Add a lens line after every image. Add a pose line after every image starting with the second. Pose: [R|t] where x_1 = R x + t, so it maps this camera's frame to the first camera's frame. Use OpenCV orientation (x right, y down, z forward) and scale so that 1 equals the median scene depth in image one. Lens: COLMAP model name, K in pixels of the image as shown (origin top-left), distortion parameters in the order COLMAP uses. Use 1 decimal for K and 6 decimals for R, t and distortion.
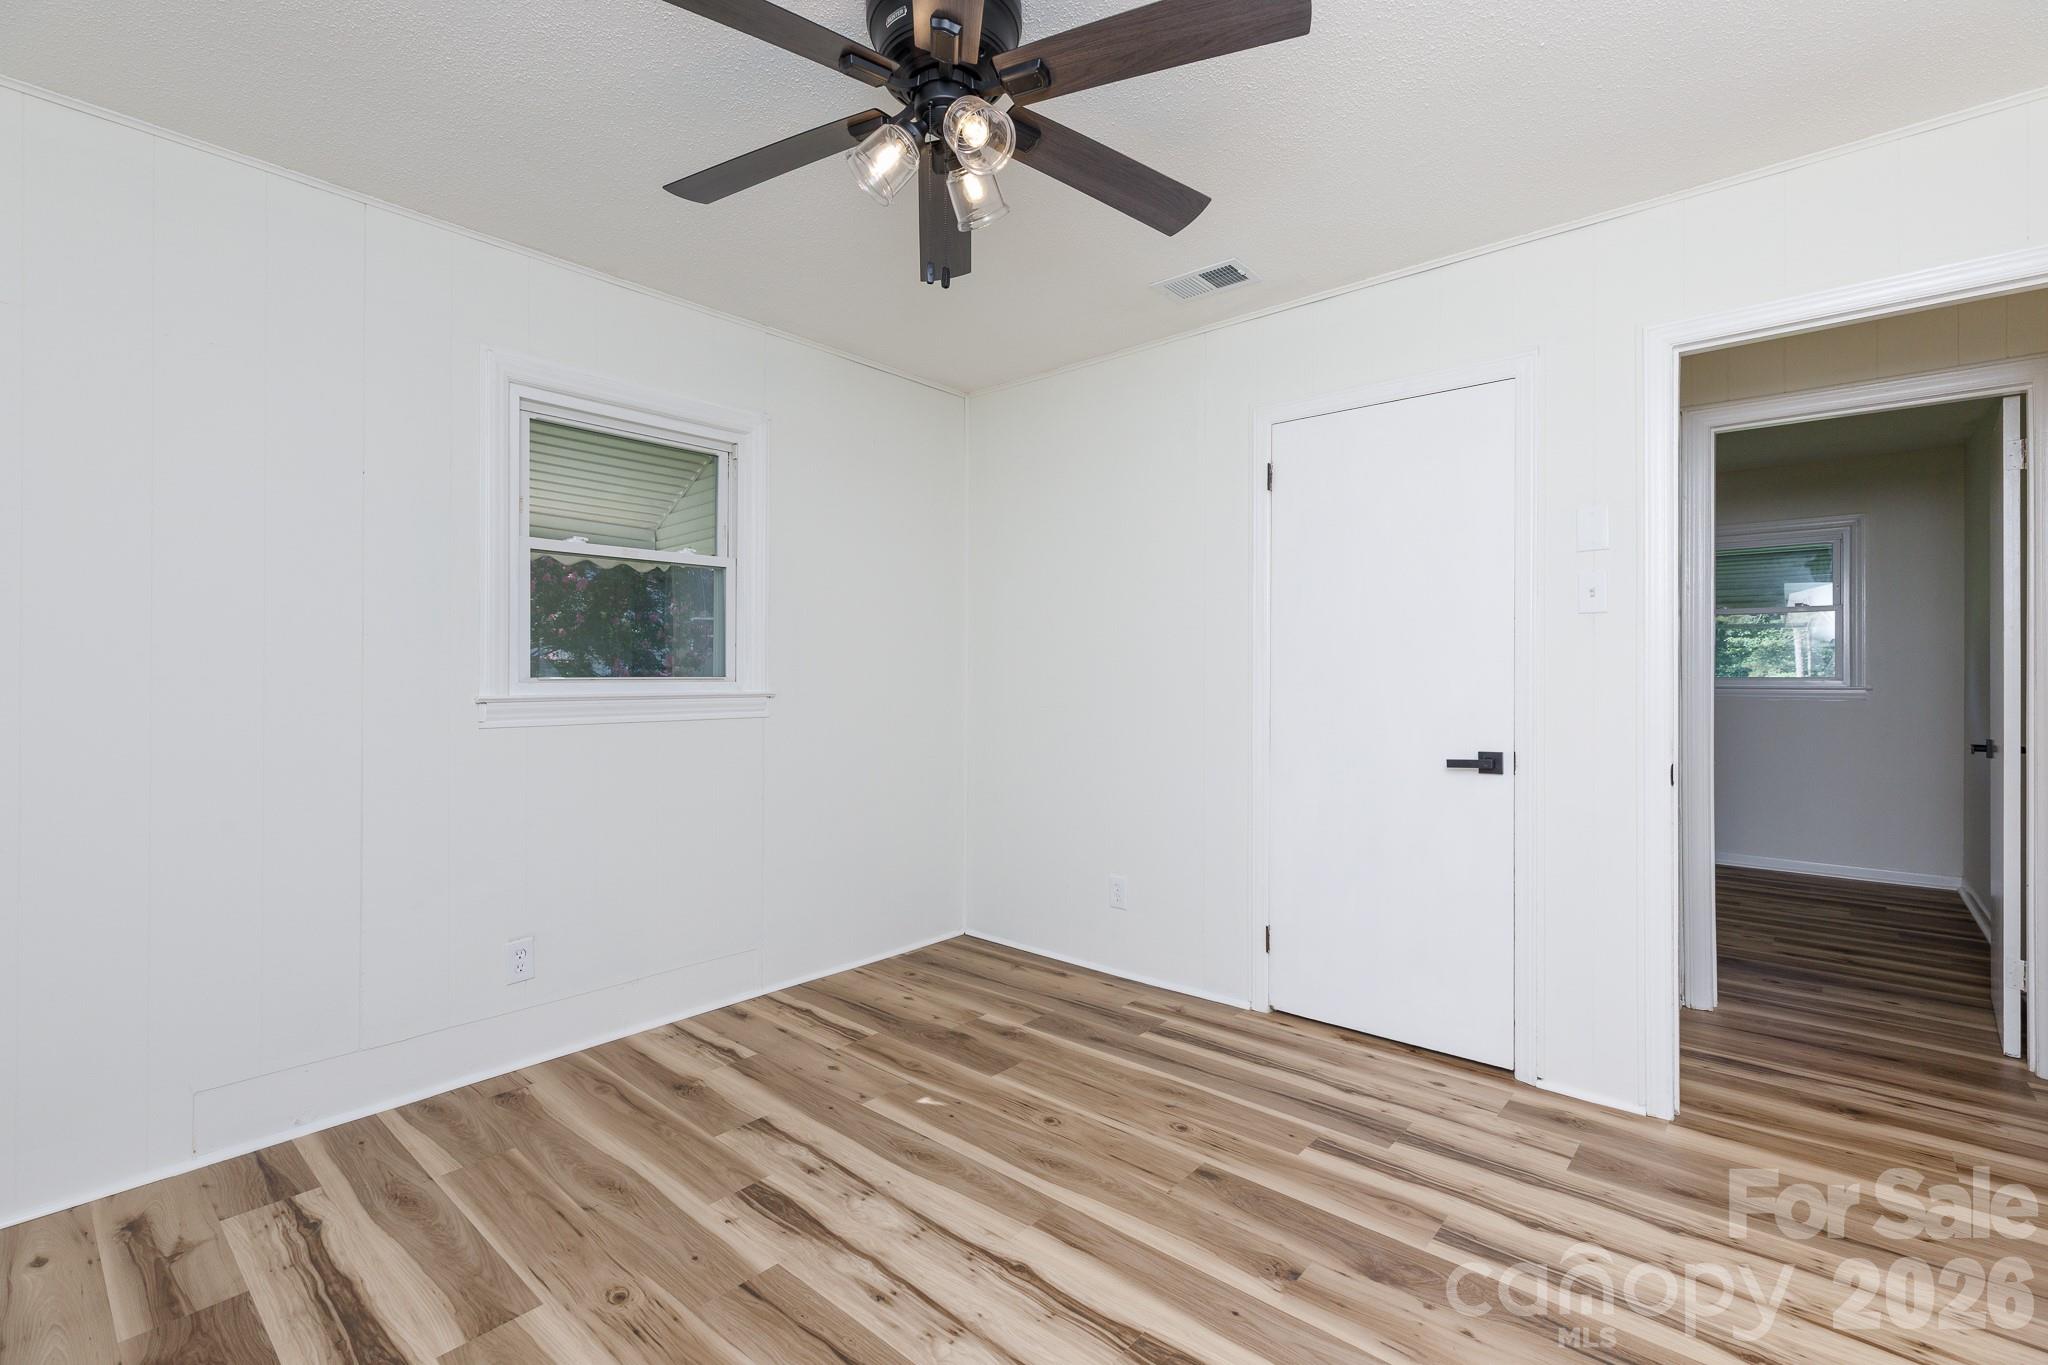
lens RADIAL K [[918.5, 0, 1029.4], [0, 918.5, 676.0], [0, 0, 1]] dist [0.006833, -0.000257]
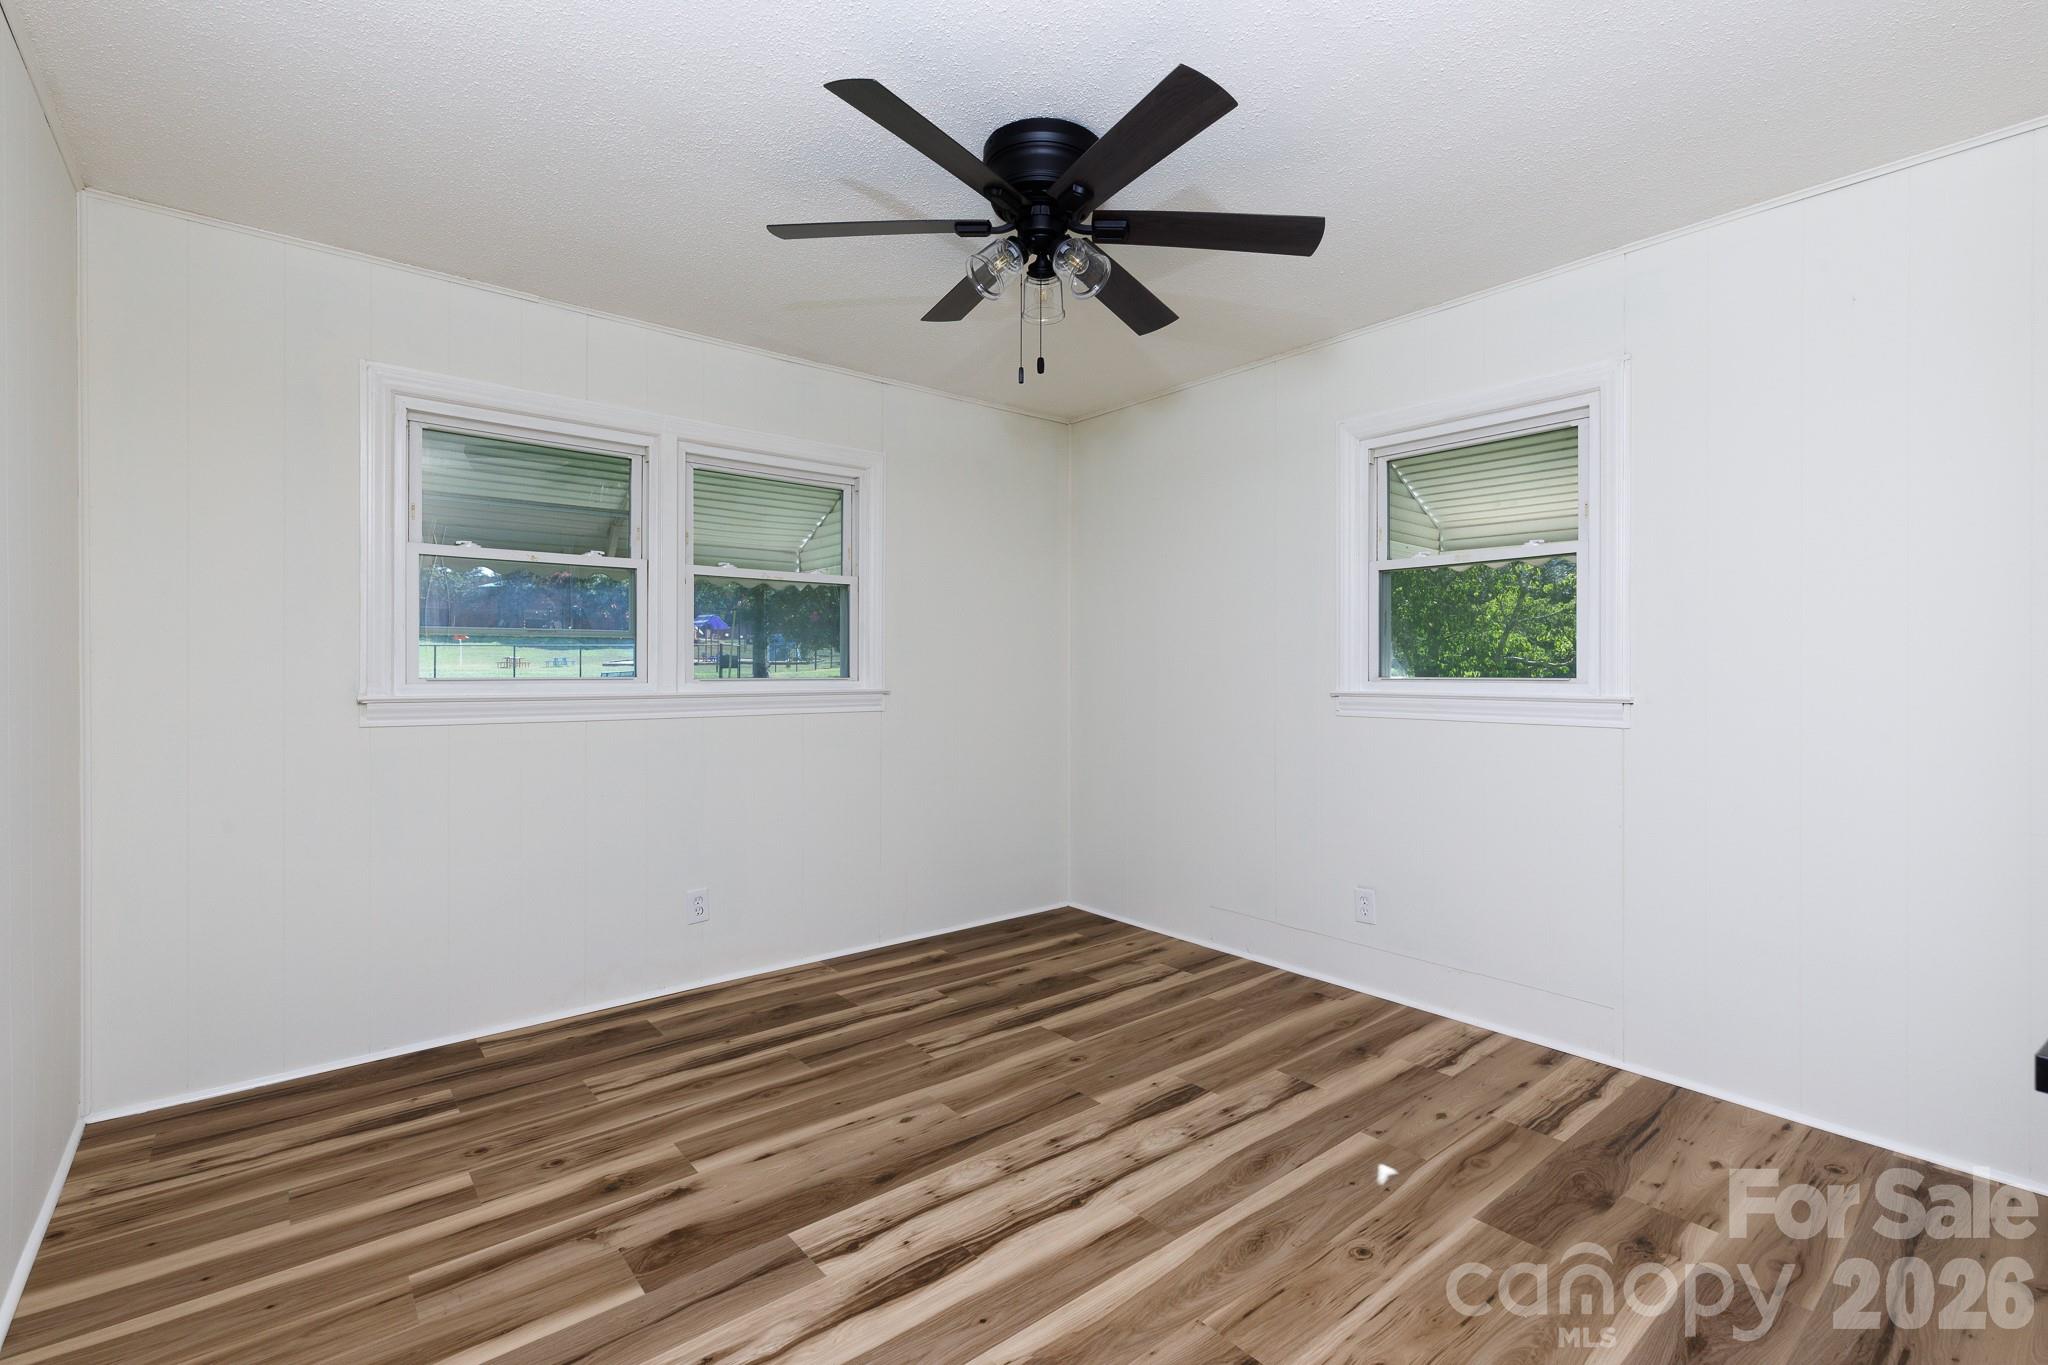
lens RADIAL K [[918.5, 0, 1018.0], [0, 918.5, 677.6], [0, 0, 1]] dist [0.006833, -0.000257]
pose [[-0.162550, 0.009805, -0.986652, 0.775866], [-0.006919, 0.999915, 0.011076, -0.007242], [0.986676, 0.008627, -0.162468, 0.779048]]
